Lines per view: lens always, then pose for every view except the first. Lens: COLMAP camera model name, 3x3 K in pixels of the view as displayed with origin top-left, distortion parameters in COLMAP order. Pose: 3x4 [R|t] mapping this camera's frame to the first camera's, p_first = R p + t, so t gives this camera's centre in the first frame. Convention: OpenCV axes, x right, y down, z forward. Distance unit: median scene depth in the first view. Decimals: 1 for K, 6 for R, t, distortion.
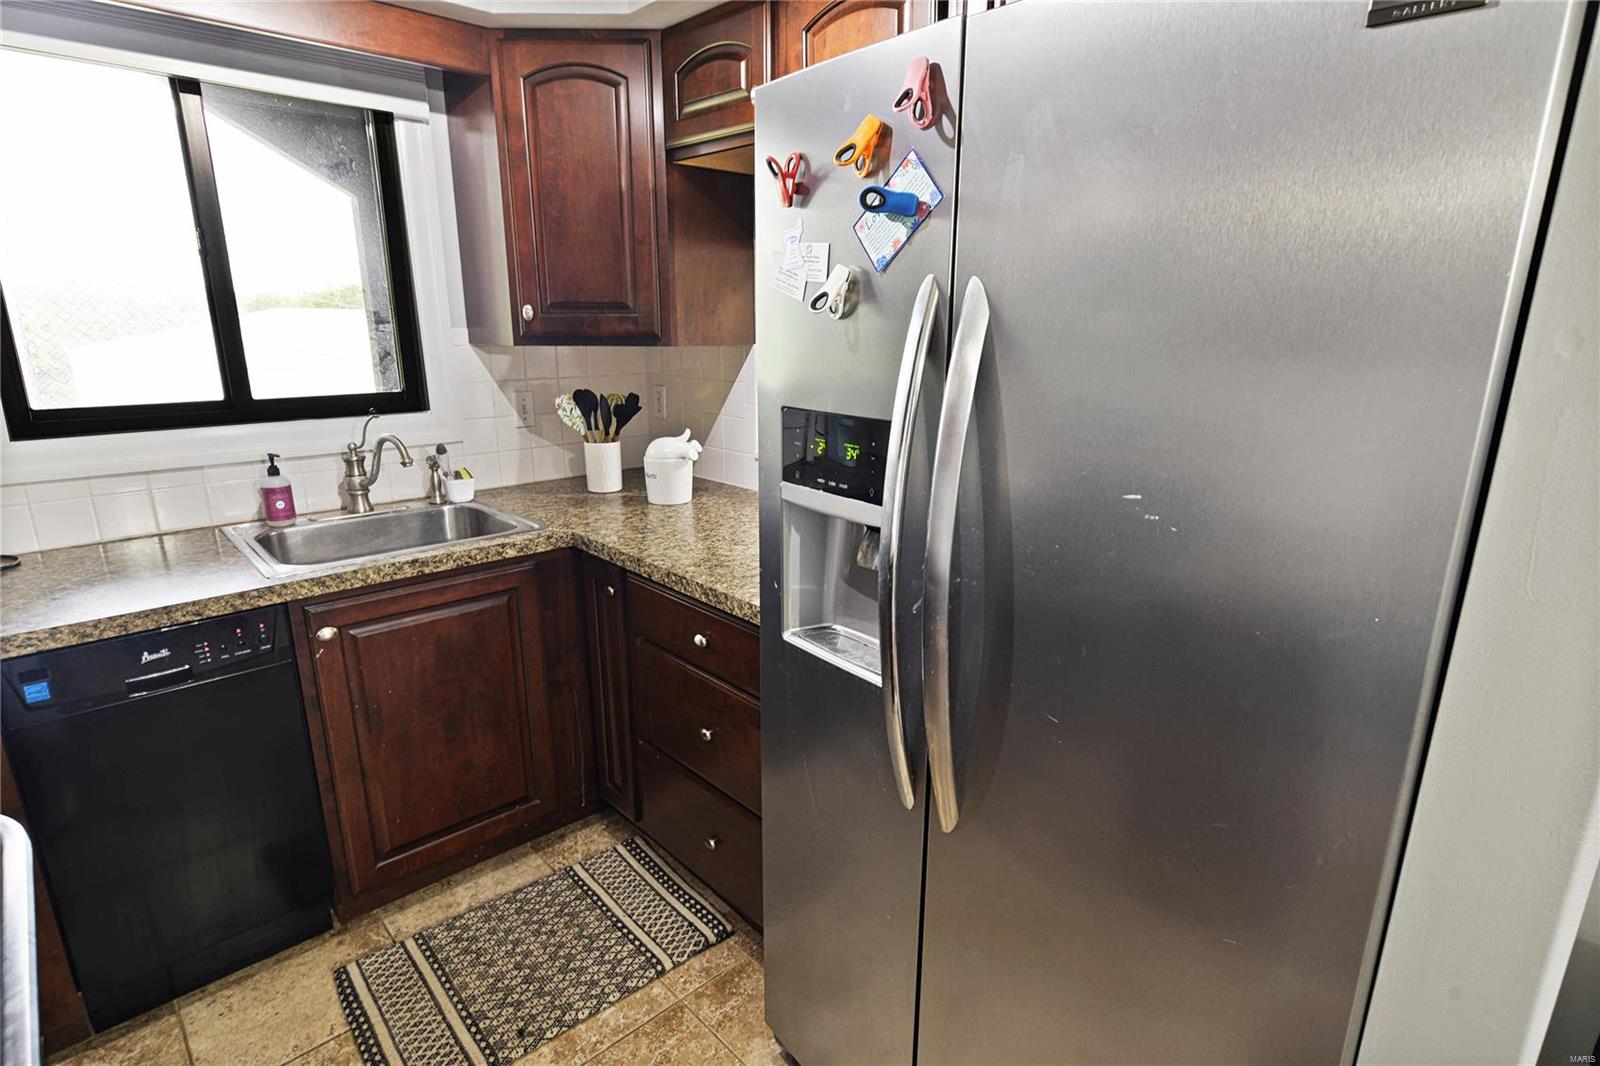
lens RADIAL K [[820.5, 0, 778.9], [0, 820.5, 538.3], [0, 0, 1]] dist [-0.001694, 0.002161]
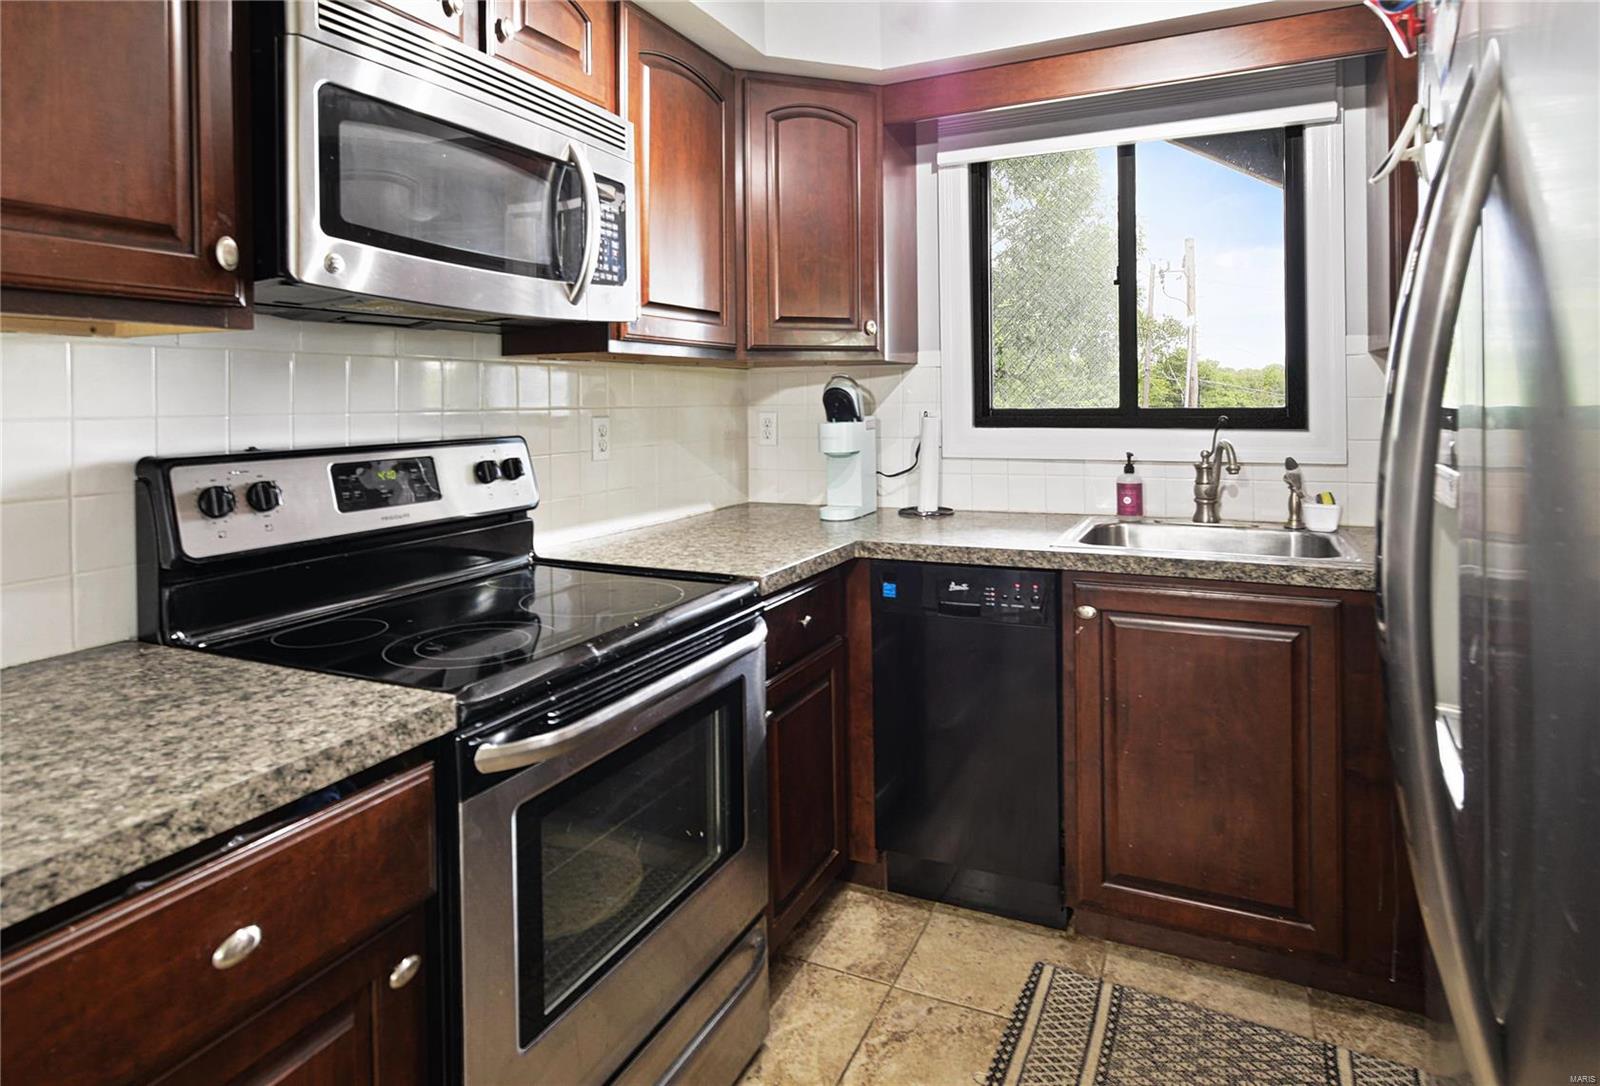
lens RADIAL K [[886.5, 0, 821.5], [0, 886.5, 406.1], [0, 0, 1]] dist [-0.002234, 0.001655]
pose [[0.392798, -0.000078, -0.919625, 0.310922], [-0.228773, 0.968555, -0.097797, 0.046811], [0.890714, 0.248800, 0.380429, 0.200357]]
